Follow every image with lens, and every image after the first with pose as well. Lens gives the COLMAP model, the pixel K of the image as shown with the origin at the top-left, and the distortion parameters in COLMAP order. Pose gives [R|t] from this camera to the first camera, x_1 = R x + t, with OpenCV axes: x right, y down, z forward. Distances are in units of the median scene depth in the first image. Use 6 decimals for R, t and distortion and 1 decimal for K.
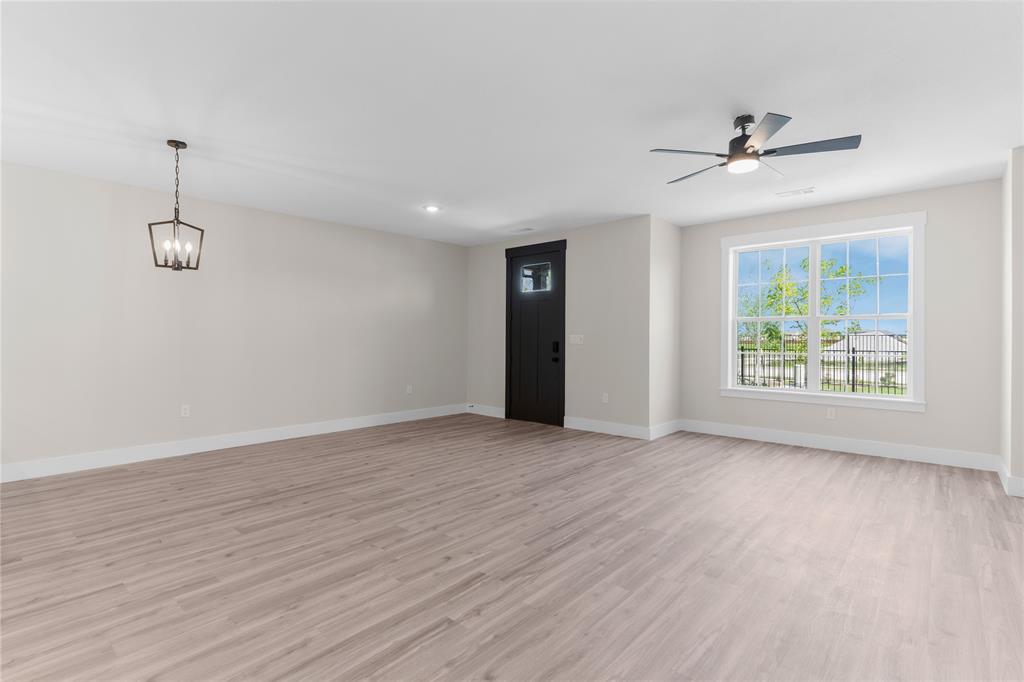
lens RADIAL K [[486.7, 0, 512.0], [0, 486.7, 336.4], [0, 0, 1]] dist [0.002302, 0.000417]
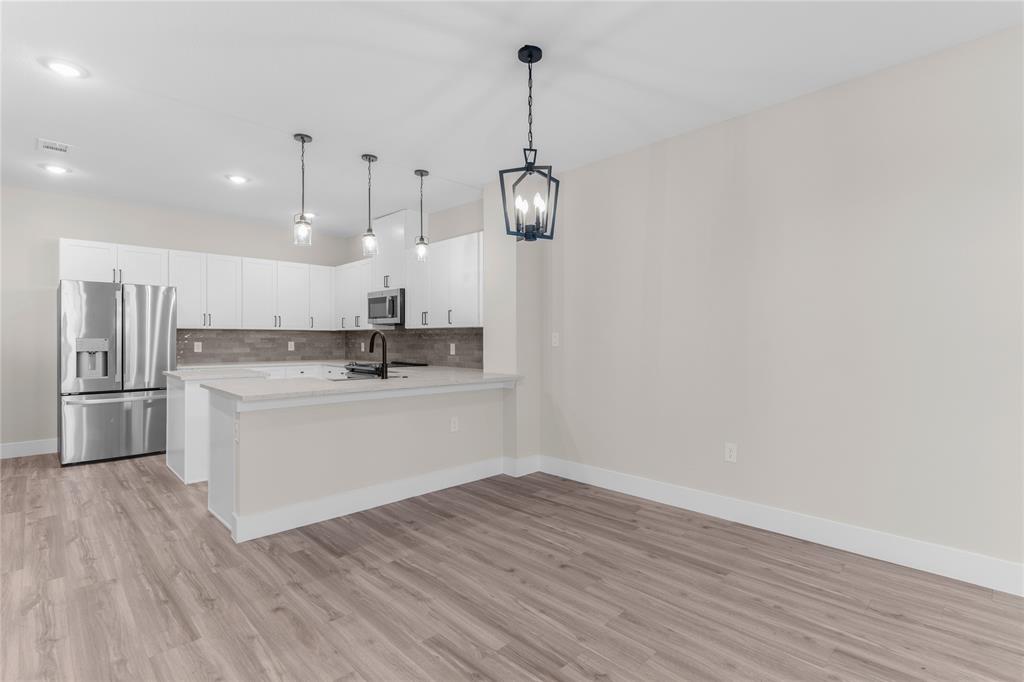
lens RADIAL K [[483.2, 0, 513.1], [0, 483.2, 340.8], [0, 0, 1]] dist [0.000537, 0.000251]
pose [[-0.072099, -0.000070, -0.997398, -0.015716], [0.006028, 0.999982, -0.000506, 0.004941], [0.997379, -0.006049, -0.072097, 1.079505]]
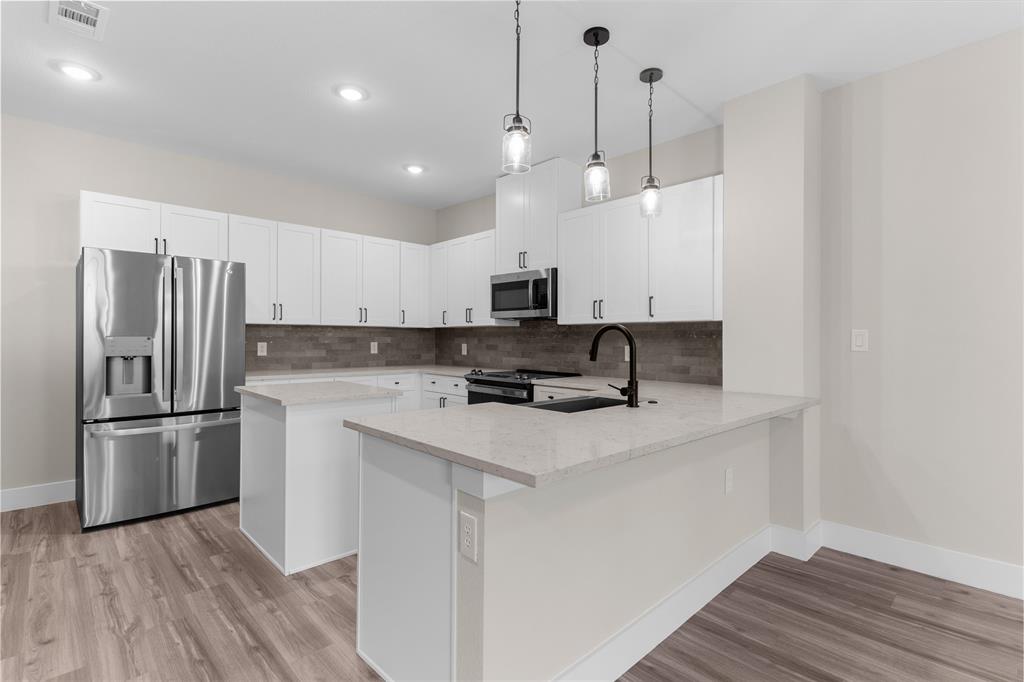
lens RADIAL K [[483.2, 0, 513.1], [0, 483.2, 340.8], [0, 0, 1]] dist [0.000537, 0.000251]
pose [[-0.083551, -0.000827, -0.996503, -0.429557], [0.003279, 0.999994, -0.001104, 0.001411], [0.996498, -0.003359, -0.083548, 0.610313]]
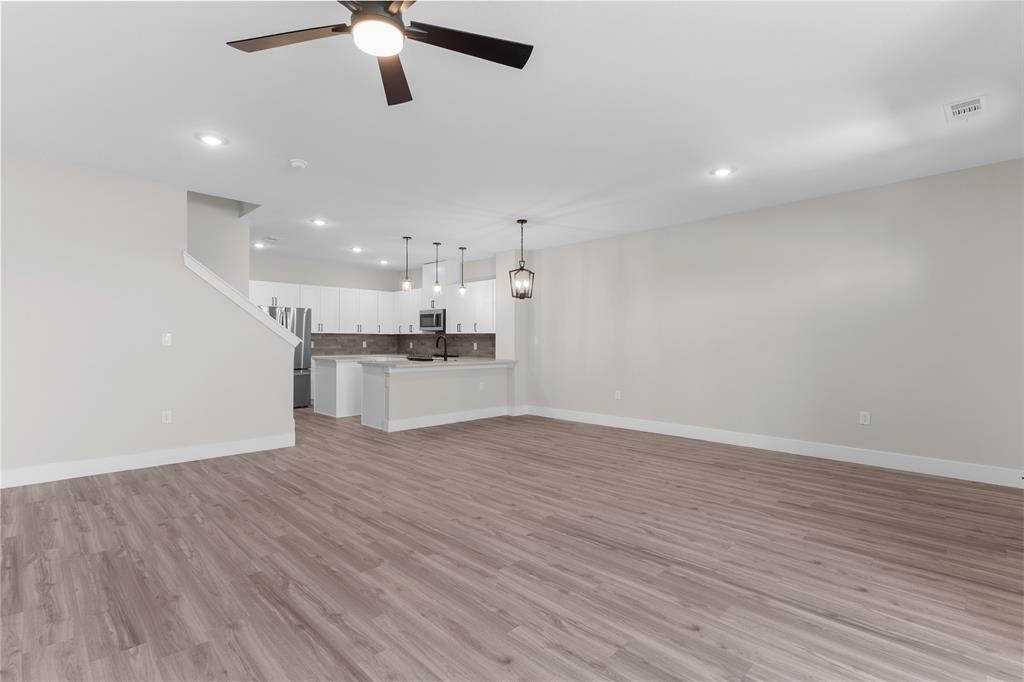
lens RADIAL K [[483.2, 0, 513.1], [0, 483.2, 340.8], [0, 0, 1]] dist [0.000537, 0.000251]
pose [[-0.059375, -0.003005, -0.998231, 0.971018], [0.002563, 0.999992, -0.003162, 0.009132], [0.998232, -0.002746, -0.059366, 1.124157]]
